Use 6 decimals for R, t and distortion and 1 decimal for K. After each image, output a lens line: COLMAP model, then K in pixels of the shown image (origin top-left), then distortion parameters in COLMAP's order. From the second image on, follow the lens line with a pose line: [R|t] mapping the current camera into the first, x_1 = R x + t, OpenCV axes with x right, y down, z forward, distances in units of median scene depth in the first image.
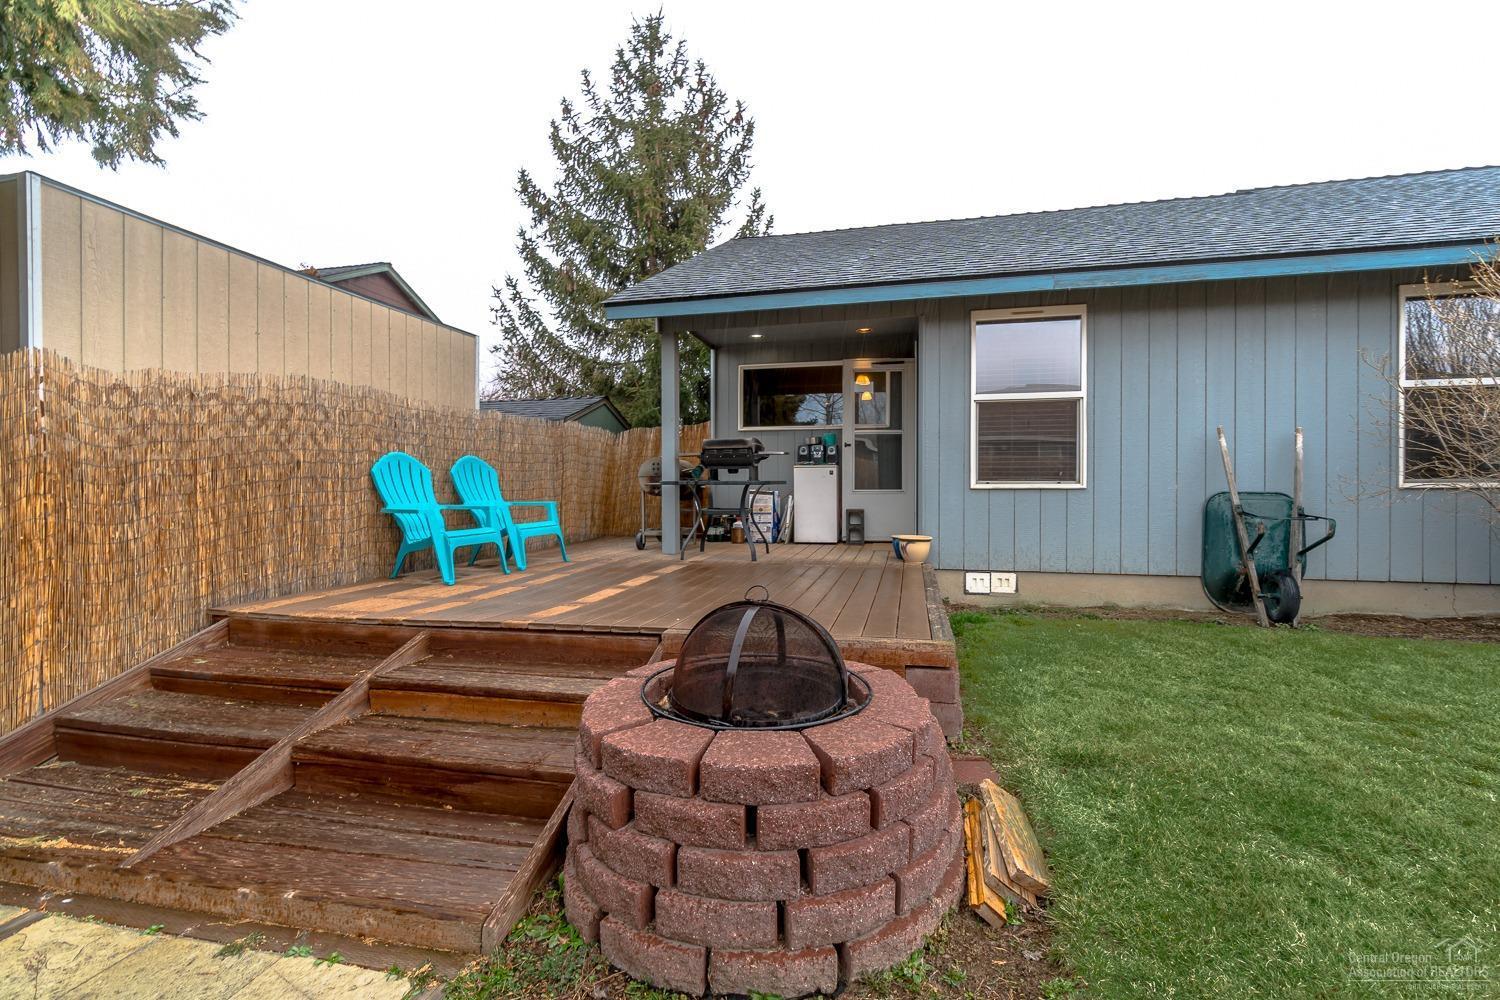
lens RADIAL K [[653.5, 0, 742.6], [0, 653.5, 491.1], [0, 0, 1]] dist [0.001980, 0.000972]
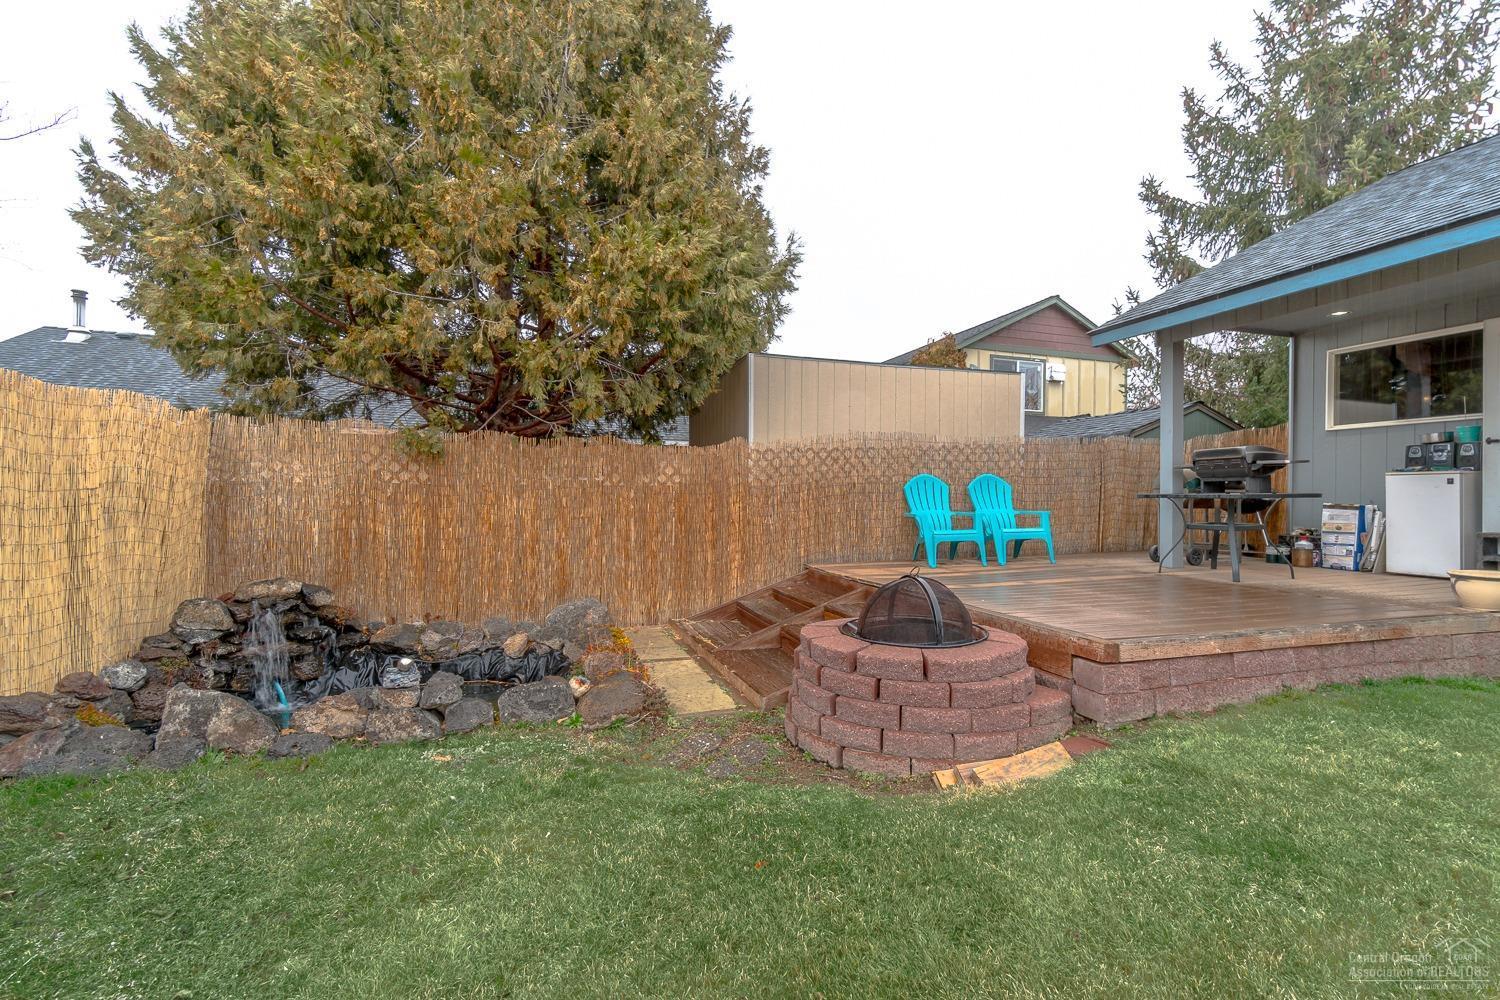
lens RADIAL K [[653.5, 0, 747.1], [0, 653.5, 493.1], [0, 0, 1]] dist [0.001980, 0.000972]
pose [[0.503623, 0.000039, -0.863924, 0.490740], [-0.006282, 0.999974, -0.003617, -0.010012], [0.863901, 0.007249, 0.503610, -0.058245]]
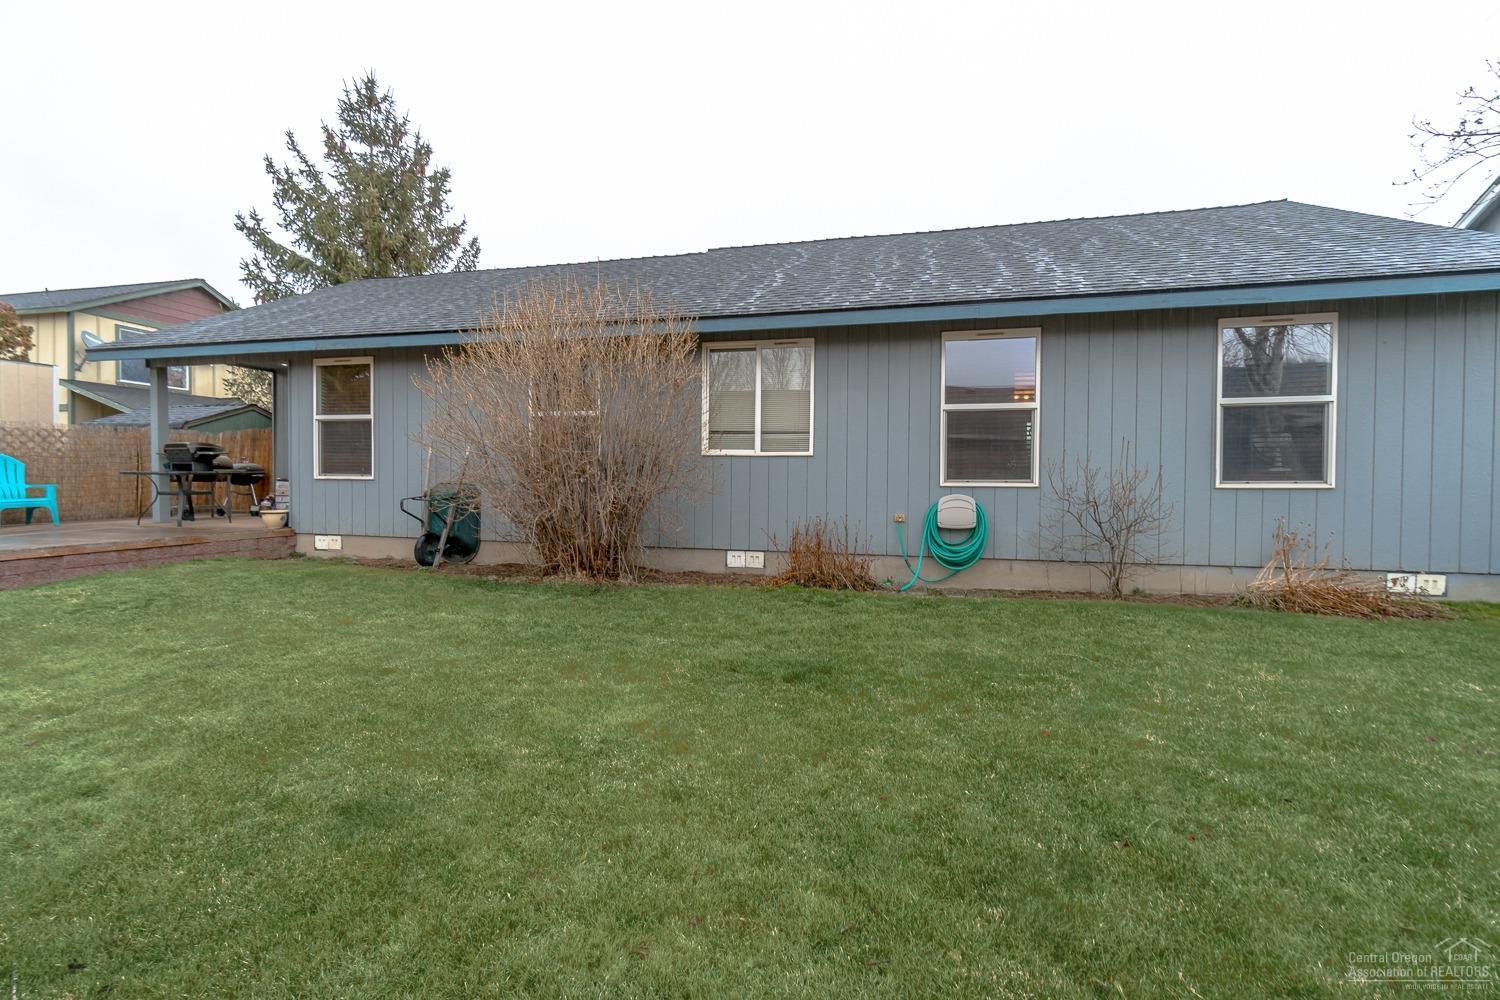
lens RADIAL K [[653.5, 0, 750.4], [0, 653.5, 494.3], [0, 0, 1]] dist [0.001980, 0.000972]
pose [[0.999824, 0.008876, -0.016527, 1.412429], [-0.008443, 0.999624, 0.026098, -0.017017], [0.016752, -0.025954, 0.999523, -0.485956]]
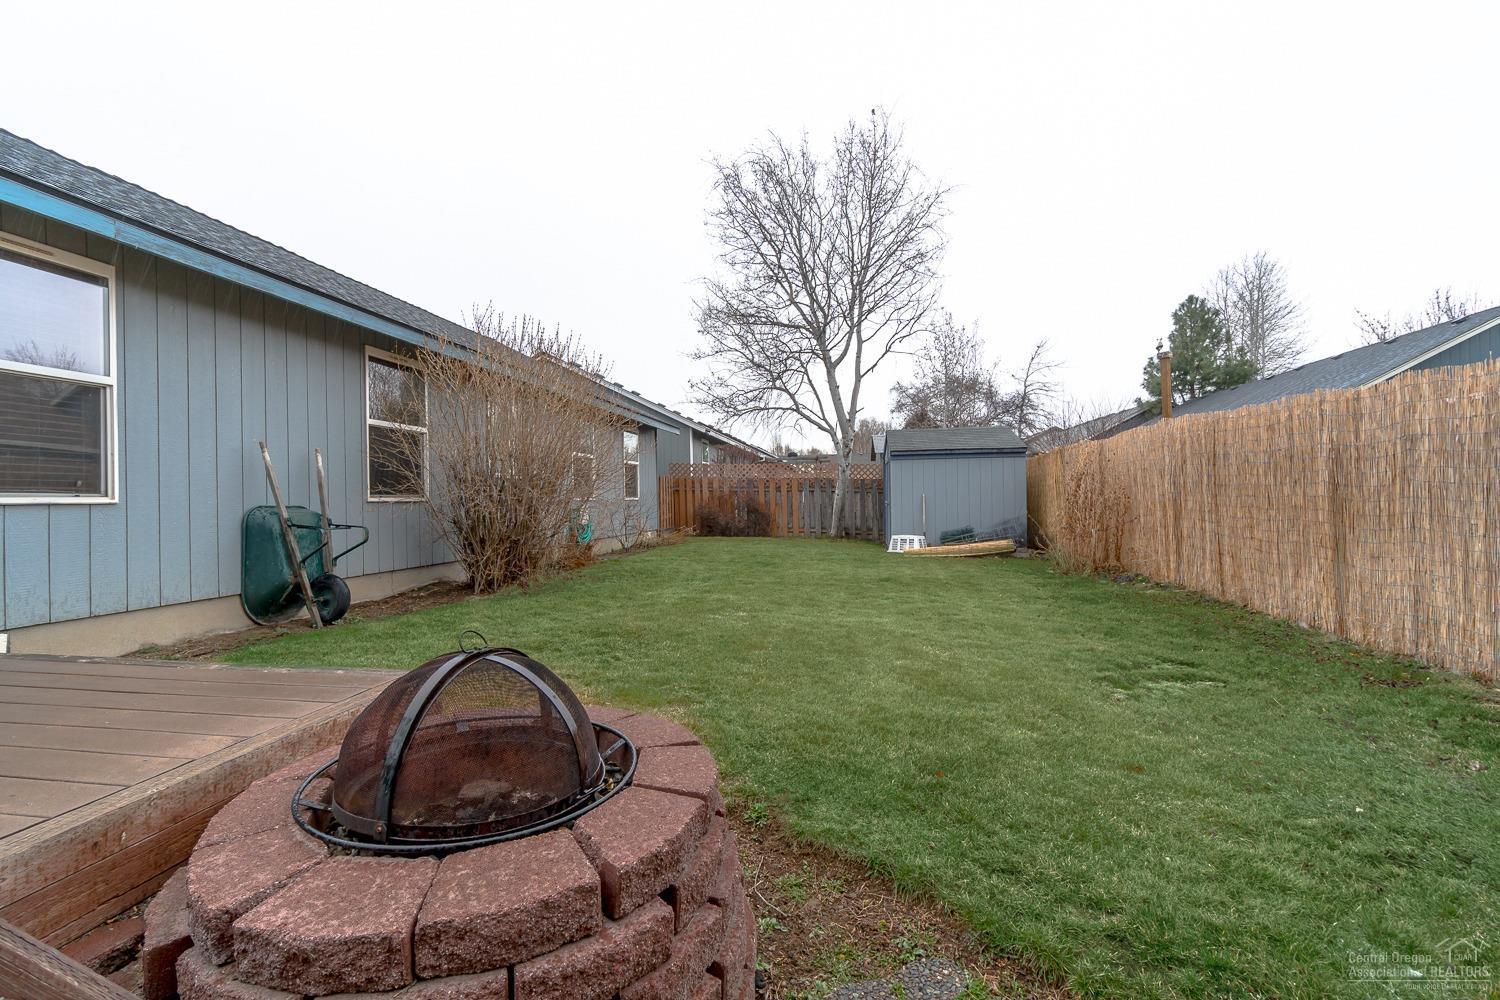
lens RADIAL K [[653.5, 0, 738.8], [0, 653.5, 495.9], [0, 0, 1]] dist [0.001980, 0.000972]
pose [[-0.068905, 0.008764, 0.997585, -0.304356], [0.015828, 0.999845, -0.007691, 0.004537], [-0.997498, 0.015260, -0.069033, 0.321018]]
